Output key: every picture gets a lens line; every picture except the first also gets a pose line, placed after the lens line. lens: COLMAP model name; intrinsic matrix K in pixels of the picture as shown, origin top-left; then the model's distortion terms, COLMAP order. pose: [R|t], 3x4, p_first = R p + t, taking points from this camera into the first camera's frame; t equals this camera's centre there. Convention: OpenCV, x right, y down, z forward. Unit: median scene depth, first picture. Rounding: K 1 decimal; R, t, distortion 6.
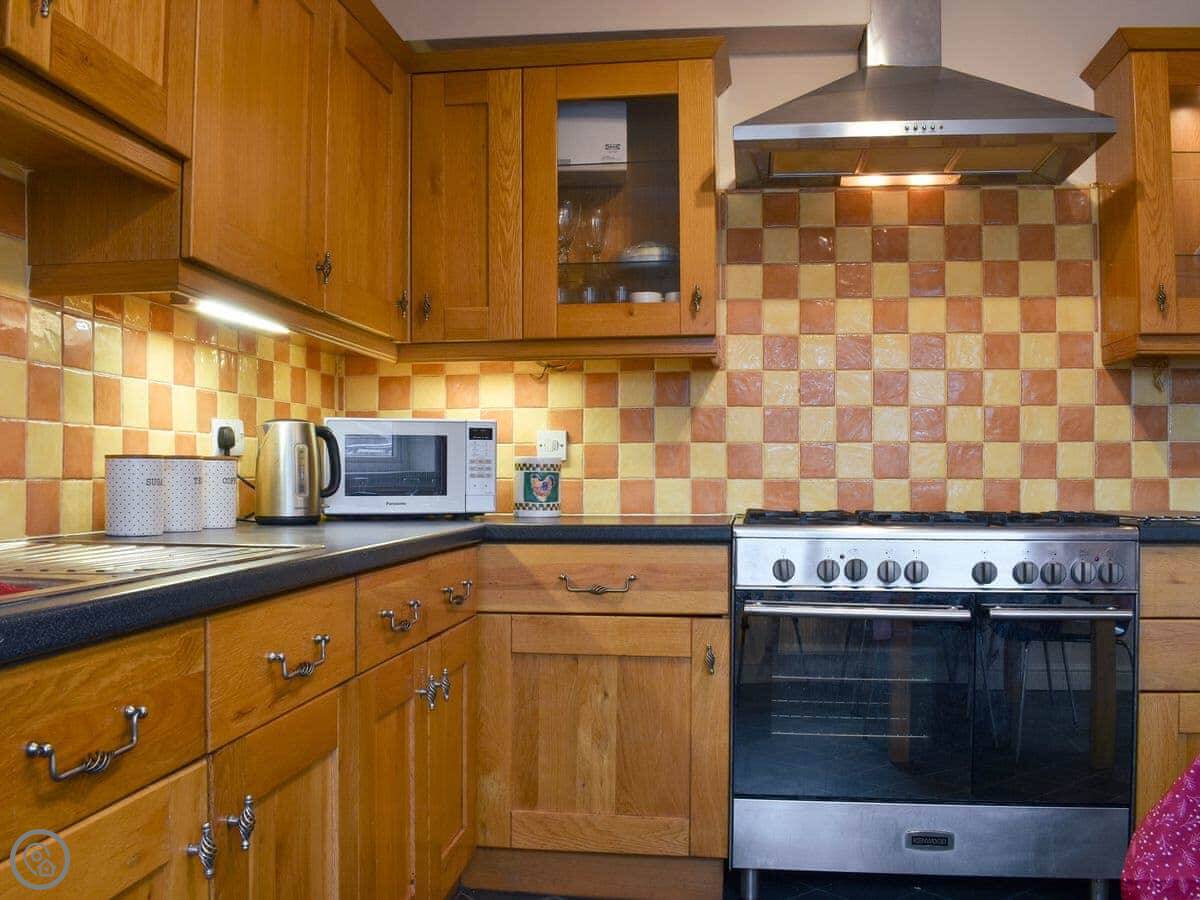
lens RADIAL K [[1122.4, 0, 600.0], [0, 1122.4, 450.0], [0, 0, 1]] dist [-0.070471, -0.009337]
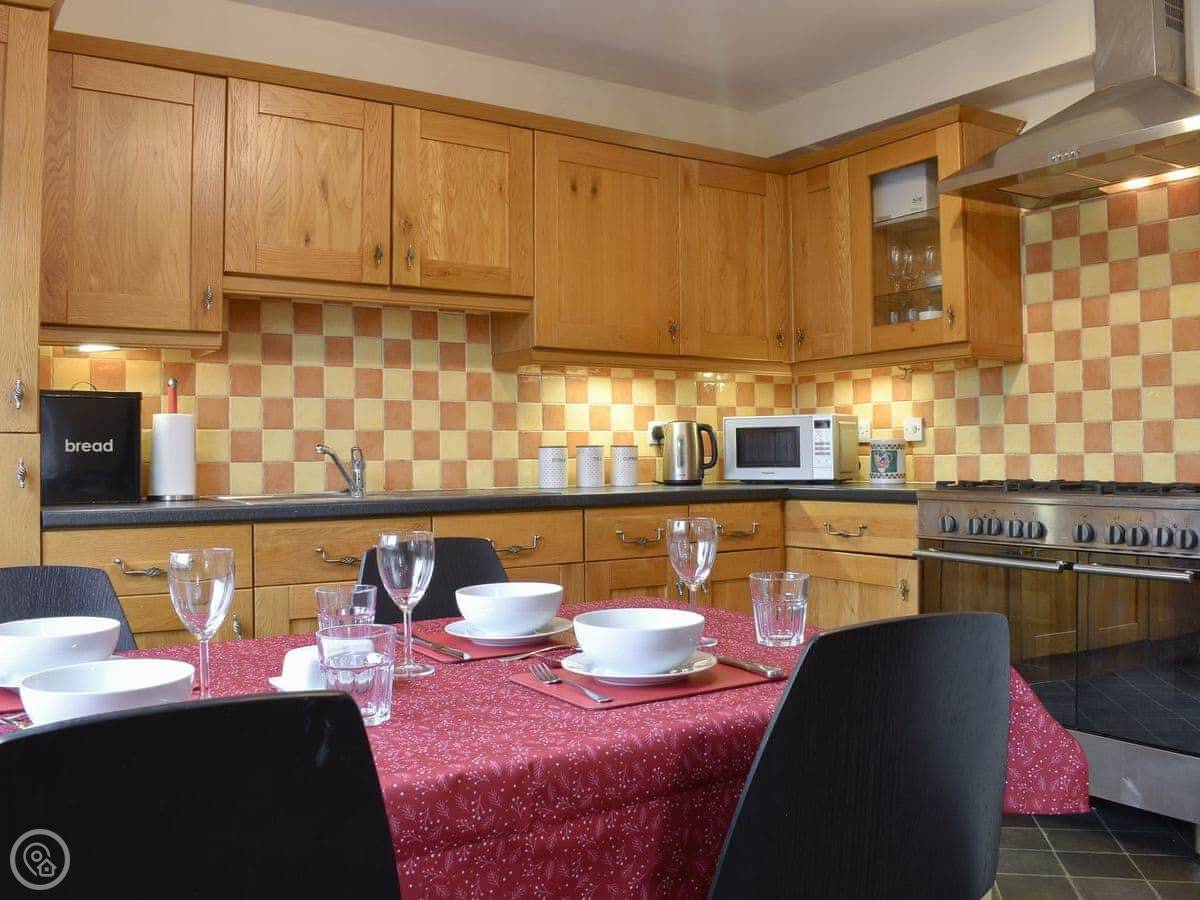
lens RADIAL K [[1144.4, 0, 600.7], [0, 1144.4, 405.0], [0, 0, 1]] dist [-0.002917, -0.017277]
pose [[0.648934, -0.041333, -0.759721, 0.775270], [0.029317, 0.999140, -0.029317, -0.004227], [0.760279, -0.003248, 0.649588, -0.148212]]
